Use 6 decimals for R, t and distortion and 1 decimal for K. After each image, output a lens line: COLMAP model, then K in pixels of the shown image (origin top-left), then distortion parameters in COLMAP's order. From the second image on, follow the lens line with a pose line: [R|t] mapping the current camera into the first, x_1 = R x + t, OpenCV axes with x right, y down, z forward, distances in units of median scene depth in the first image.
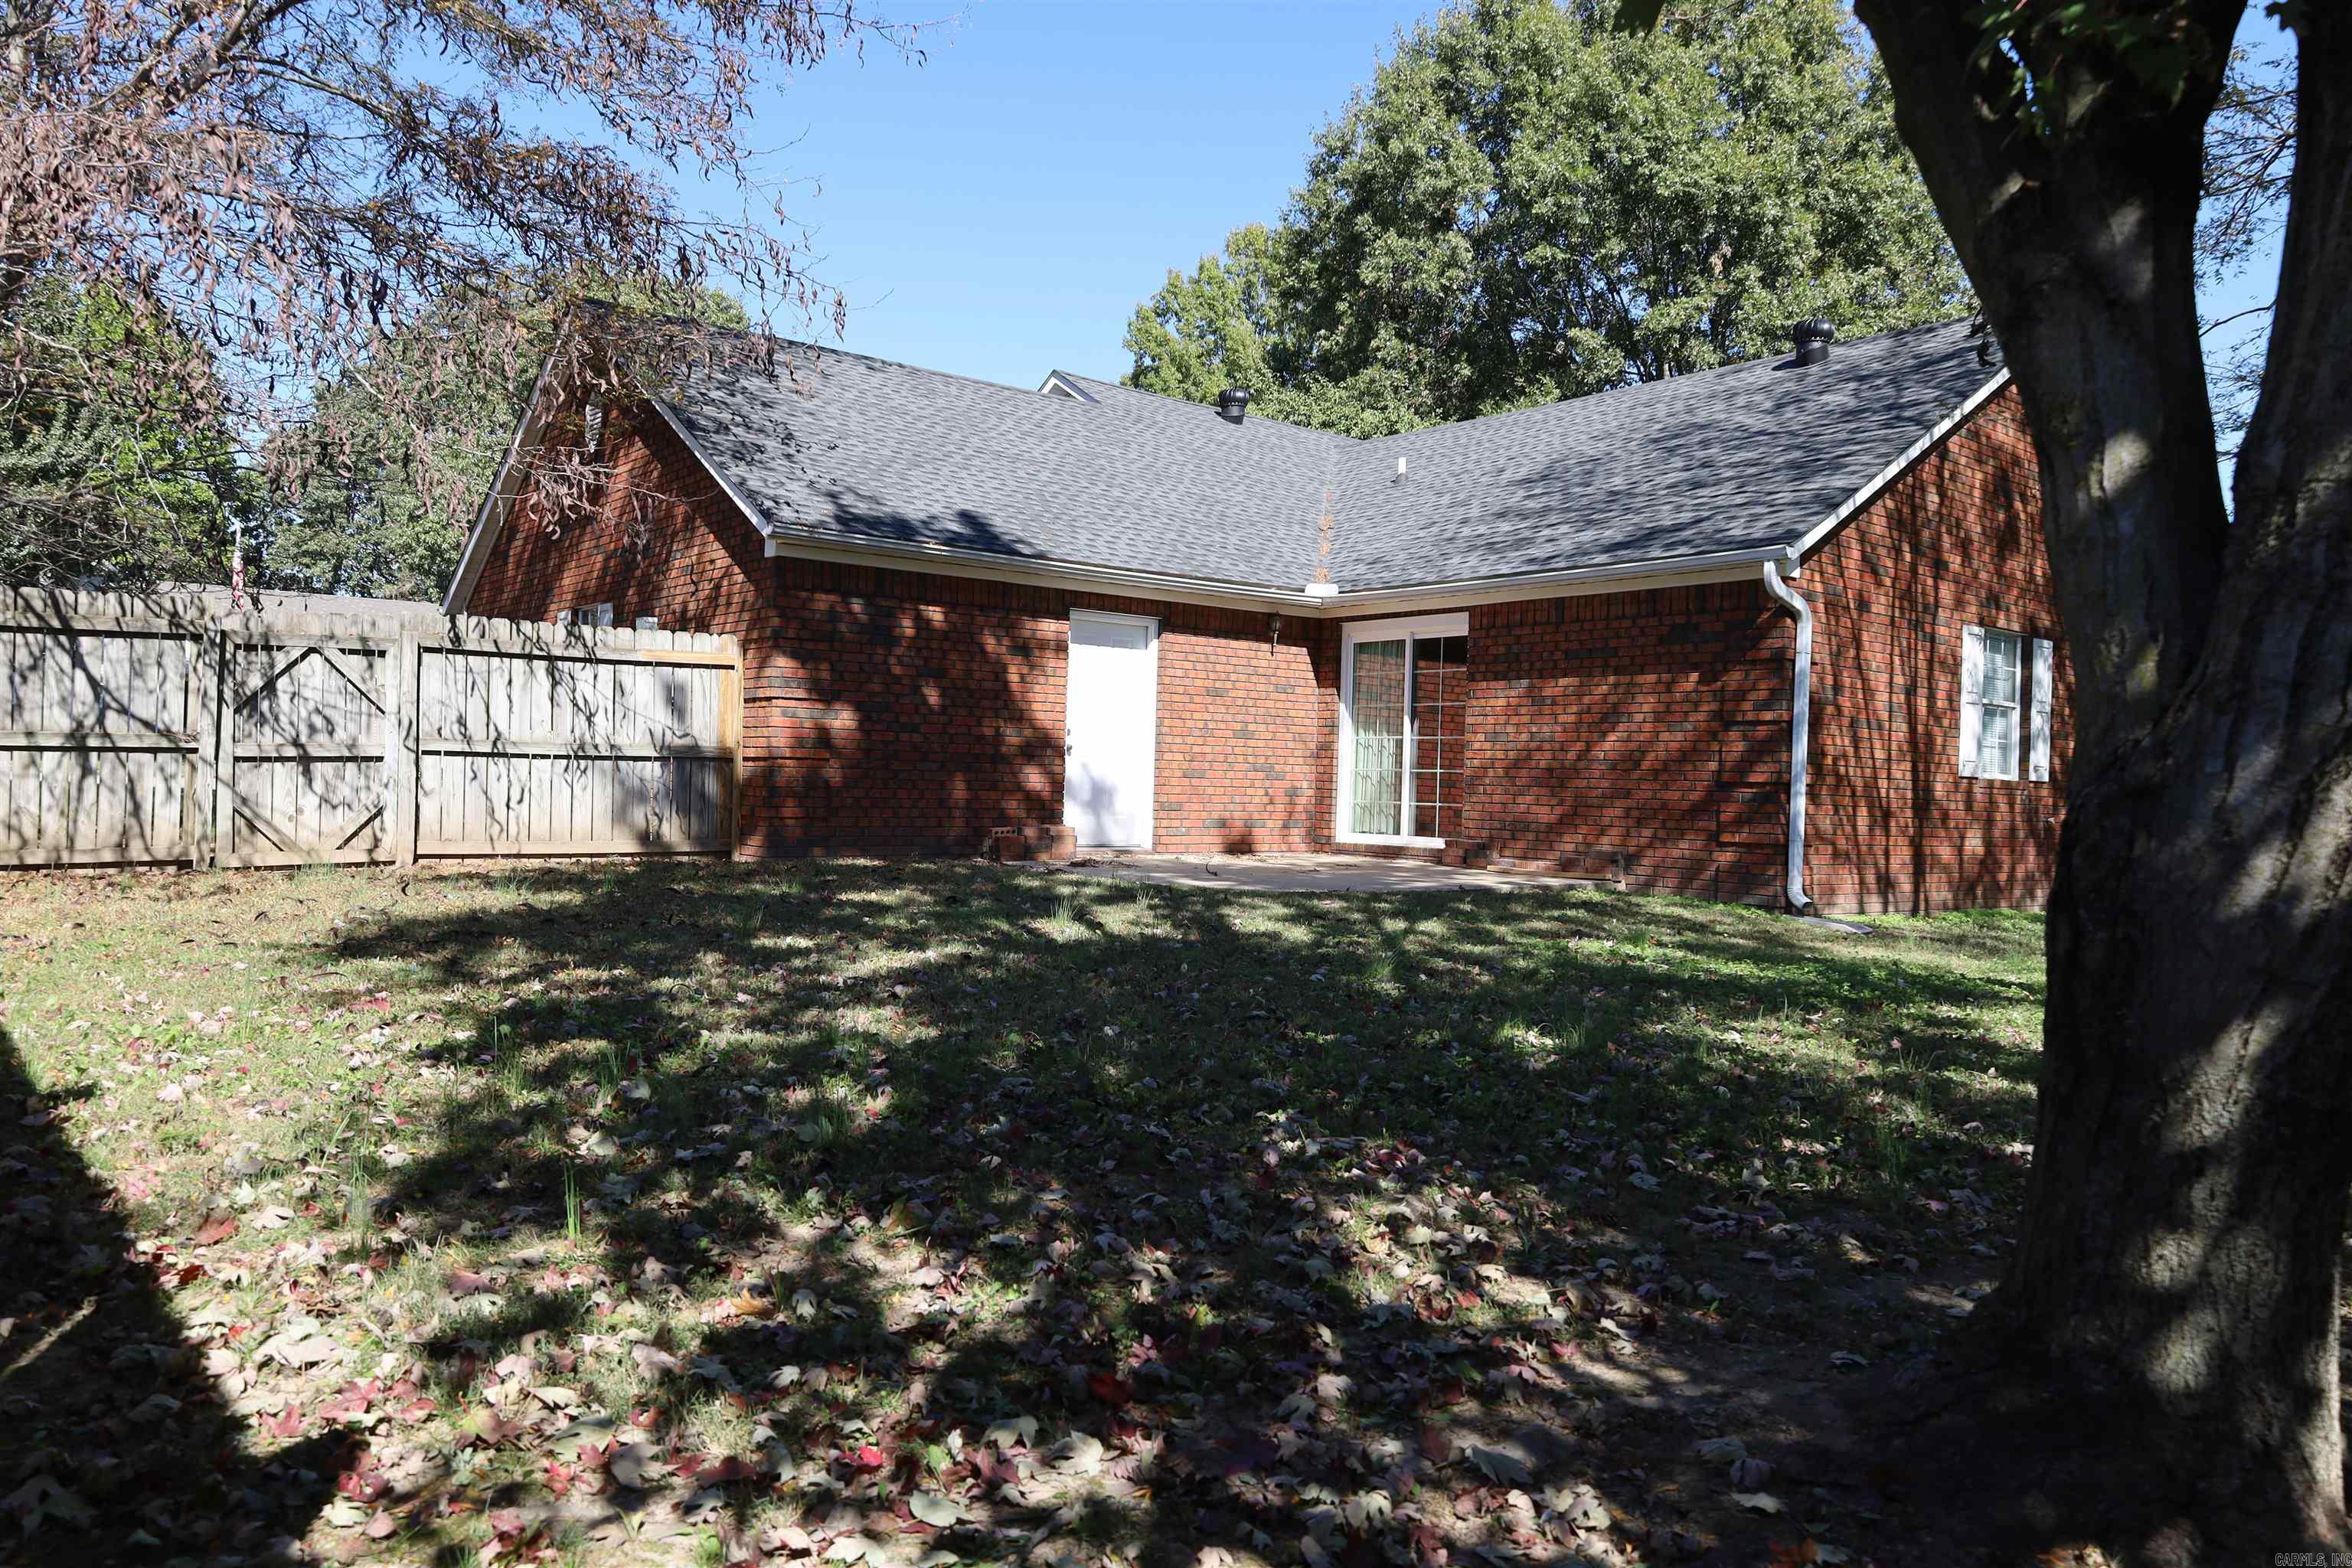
lens RADIAL K [[1617.9, 0, 1183.9], [0, 1617.9, 785.1], [0, 0, 1]] dist [-0.002406, 0.001132]
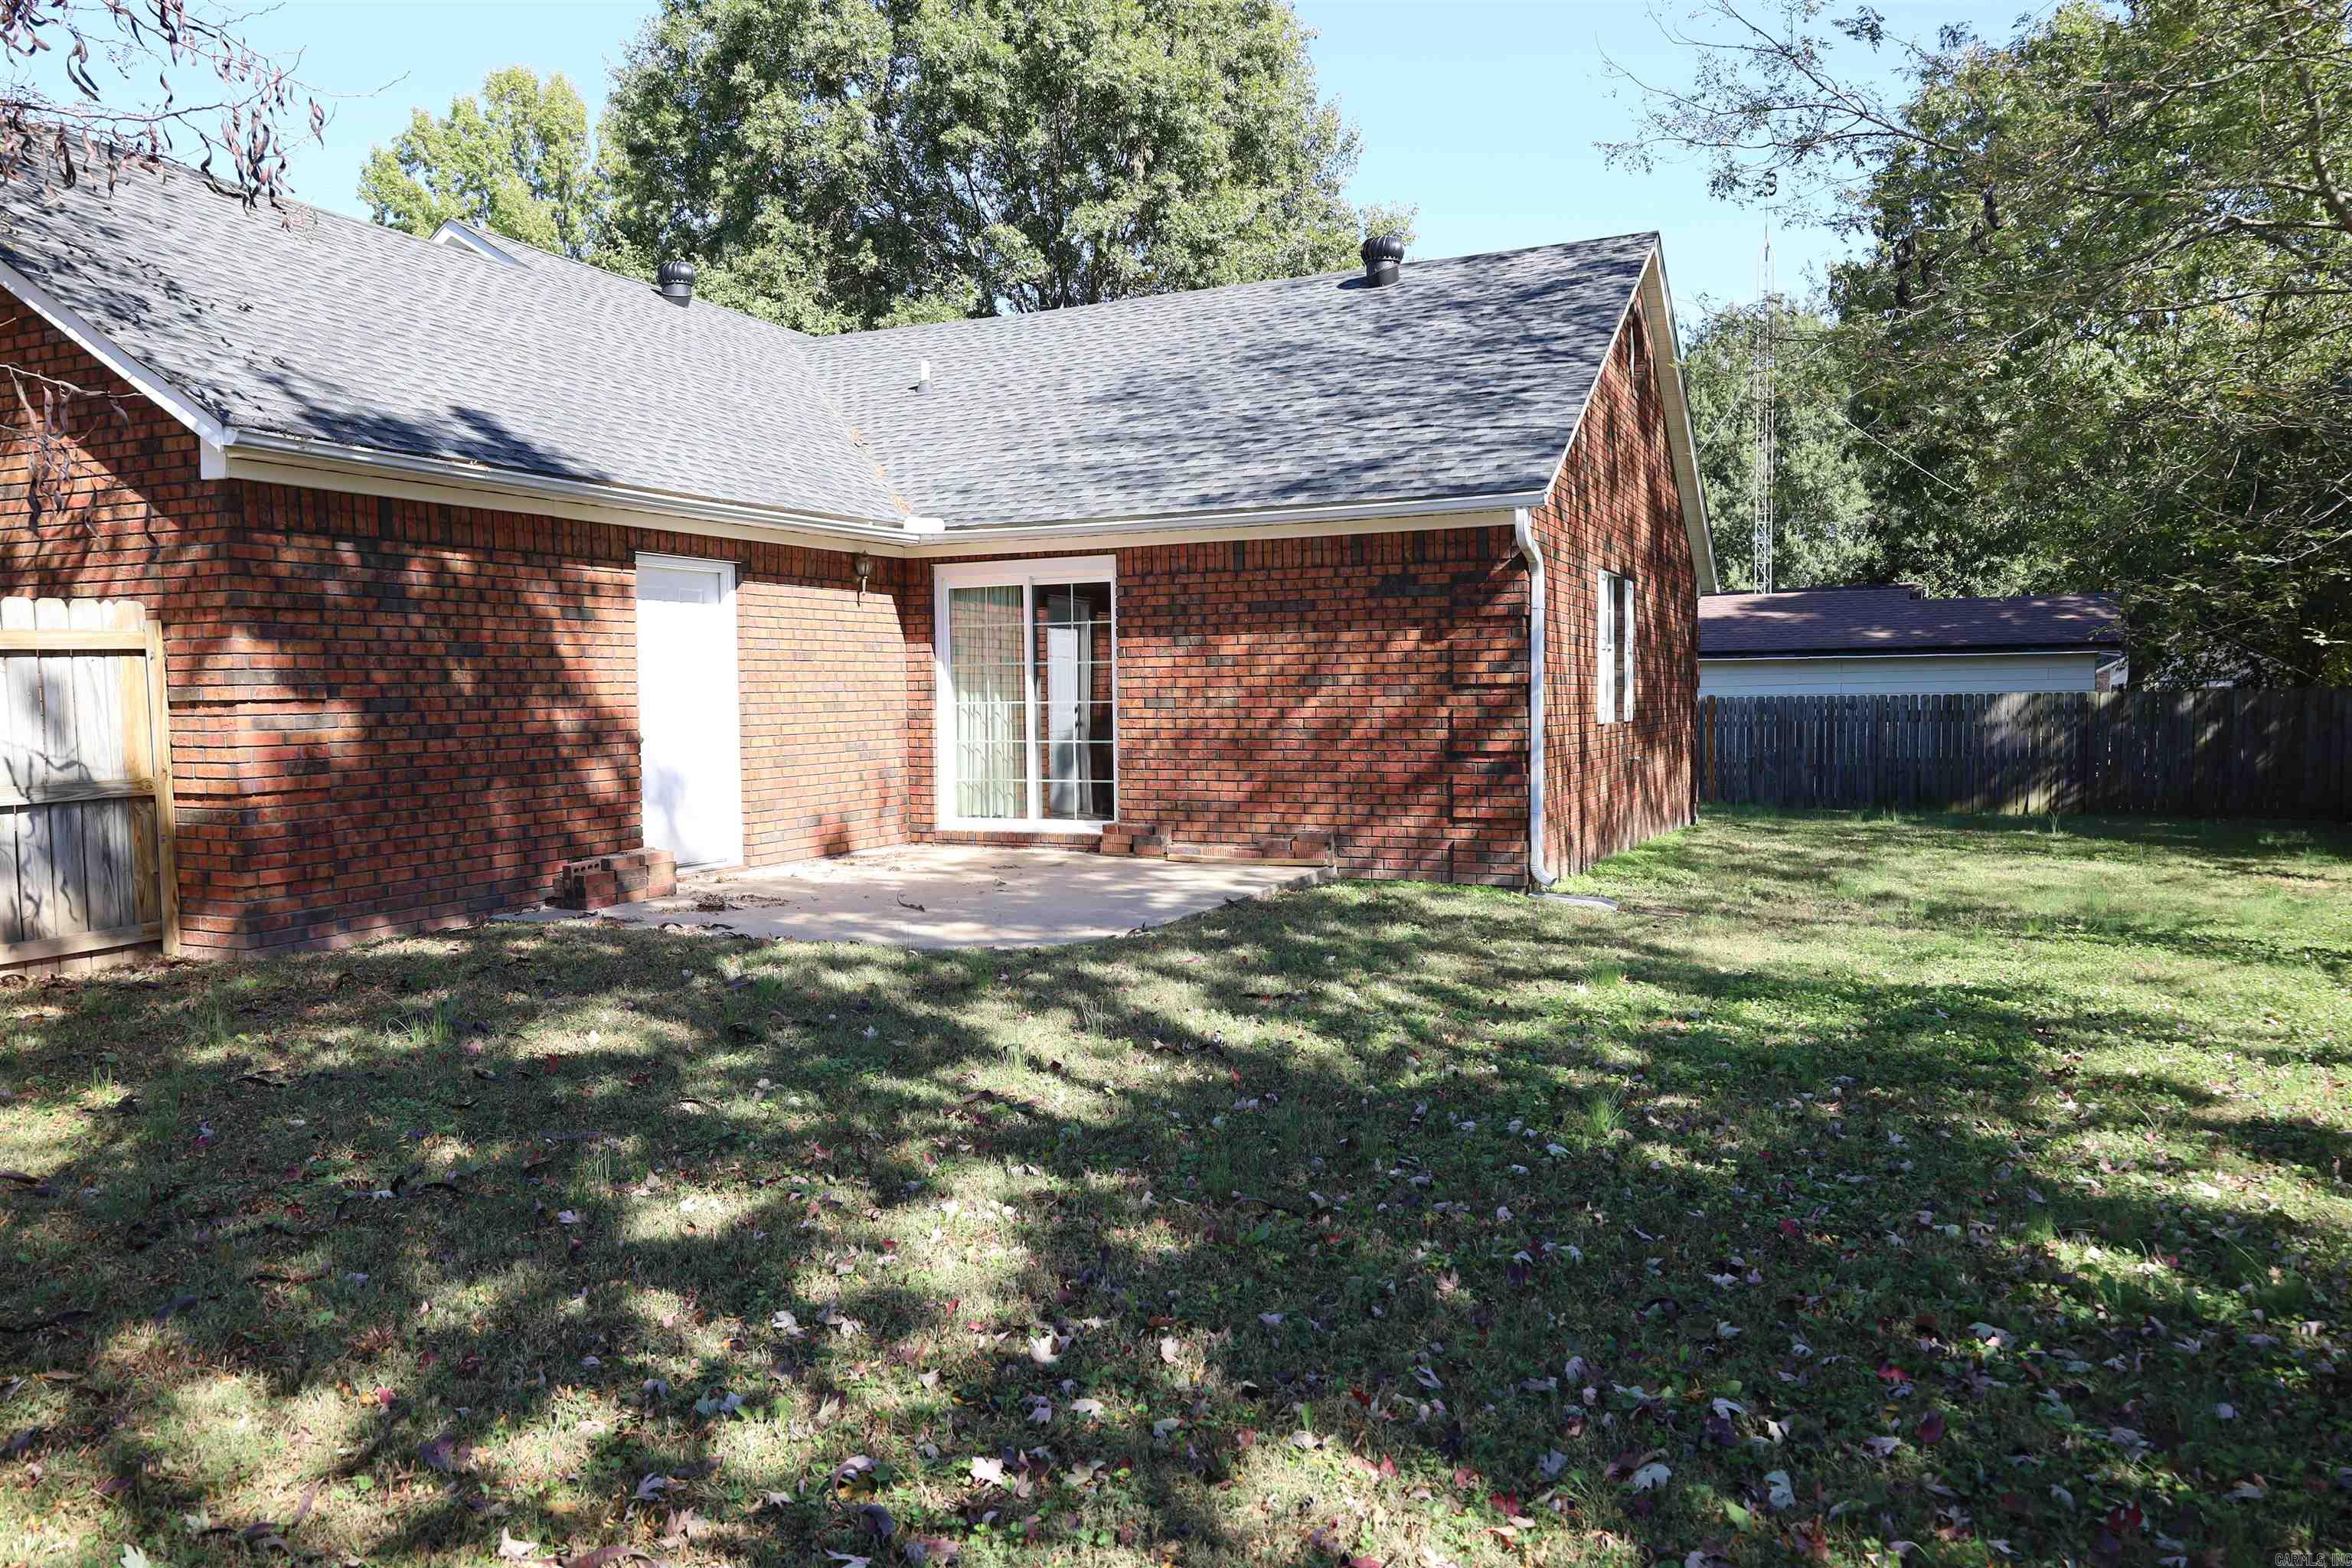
lens RADIAL K [[1617.9, 0, 1183.9], [0, 1617.9, 785.1], [0, 0, 1]] dist [-0.002406, 0.001132]
pose [[0.894700, -0.063660, 0.442108, -0.184678], [0.037147, 0.996968, 0.068381, -0.046031], [-0.445121, -0.044757, 0.894351, 0.234560]]
